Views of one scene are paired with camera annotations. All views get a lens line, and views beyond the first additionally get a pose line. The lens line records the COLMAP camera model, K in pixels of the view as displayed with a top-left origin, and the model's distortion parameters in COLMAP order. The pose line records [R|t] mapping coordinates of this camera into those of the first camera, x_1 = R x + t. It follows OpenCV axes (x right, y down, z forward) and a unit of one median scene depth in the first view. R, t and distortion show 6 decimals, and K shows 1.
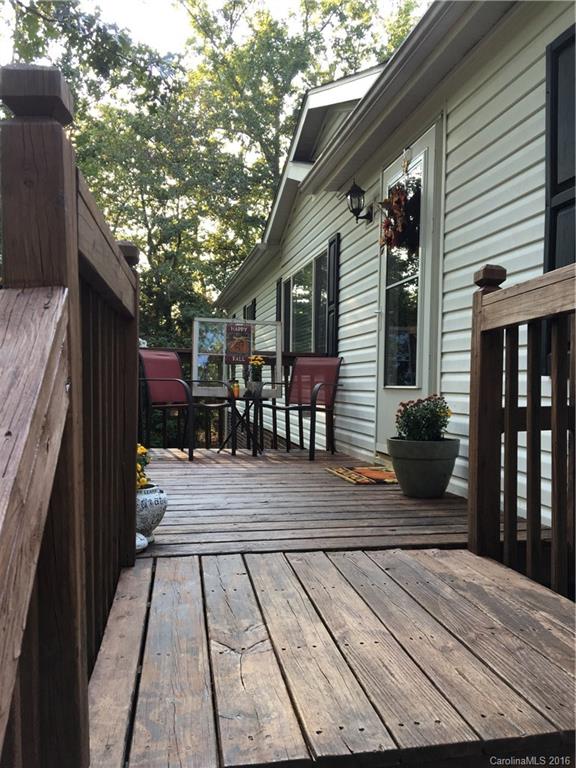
lens RADIAL K [[648.7, 0, 288.7], [0, 648.7, 382.6], [0, 0, 1]] dist [0.033870, -0.012641]
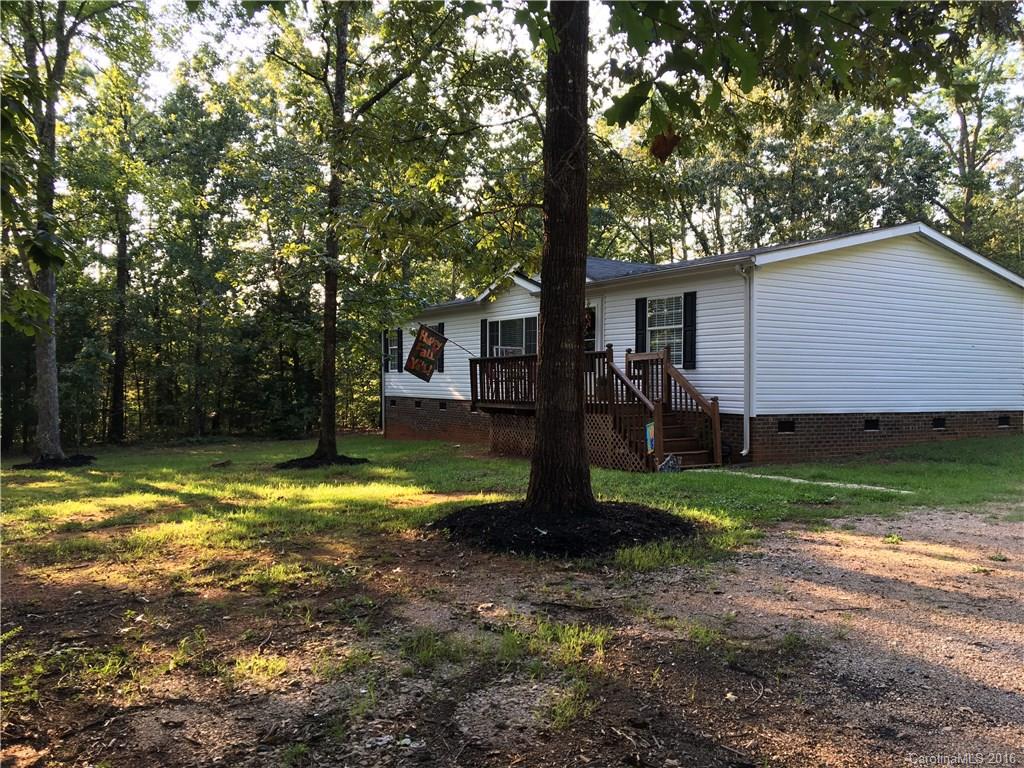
lens RADIAL K [[864.9, 0, 515.0], [0, 864.9, 380.0], [0, 0, 1]] dist [0.033870, -0.012641]
pose [[0.940276, -0.009198, 0.340287, -1.194124], [0.008733, 0.999958, 0.002899, 0.020367], [-0.340300, 0.000246, 0.940317, -2.128498]]
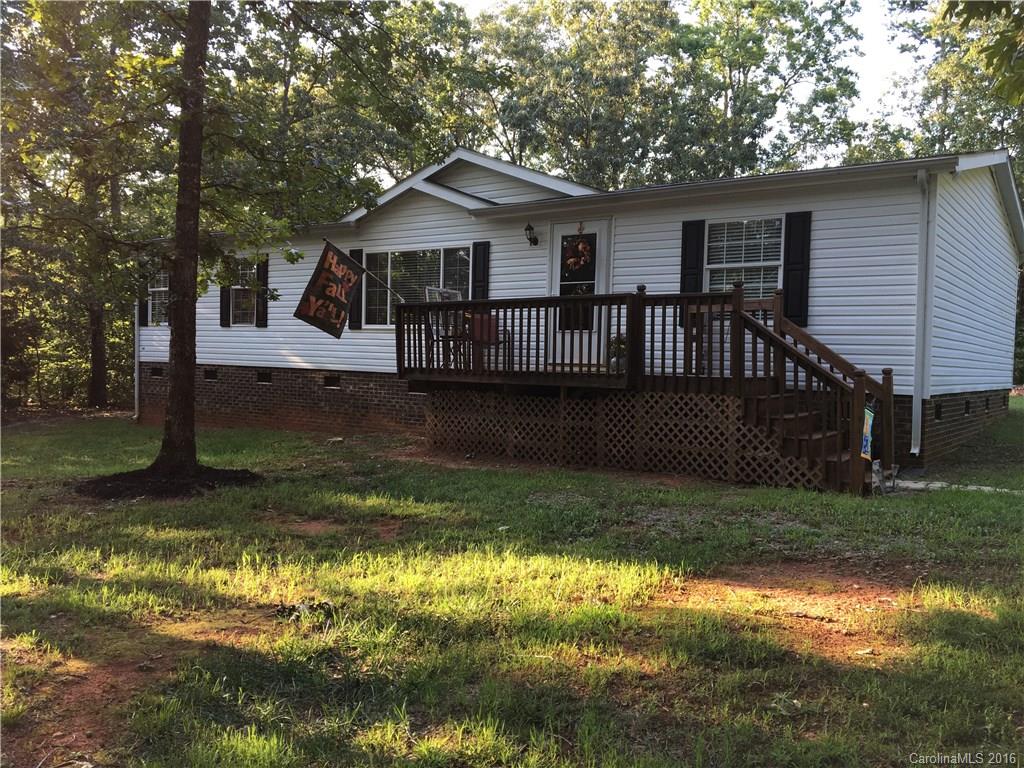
lens RADIAL K [[864.9, 0, 509.4], [0, 864.9, 383.2], [0, 0, 1]] dist [0.033870, -0.012641]
pose [[0.732049, -0.015208, 0.681083, -1.448752], [-0.013825, 0.999213, 0.037171, 0.056862], [-0.681112, -0.036627, 0.731262, -0.705178]]
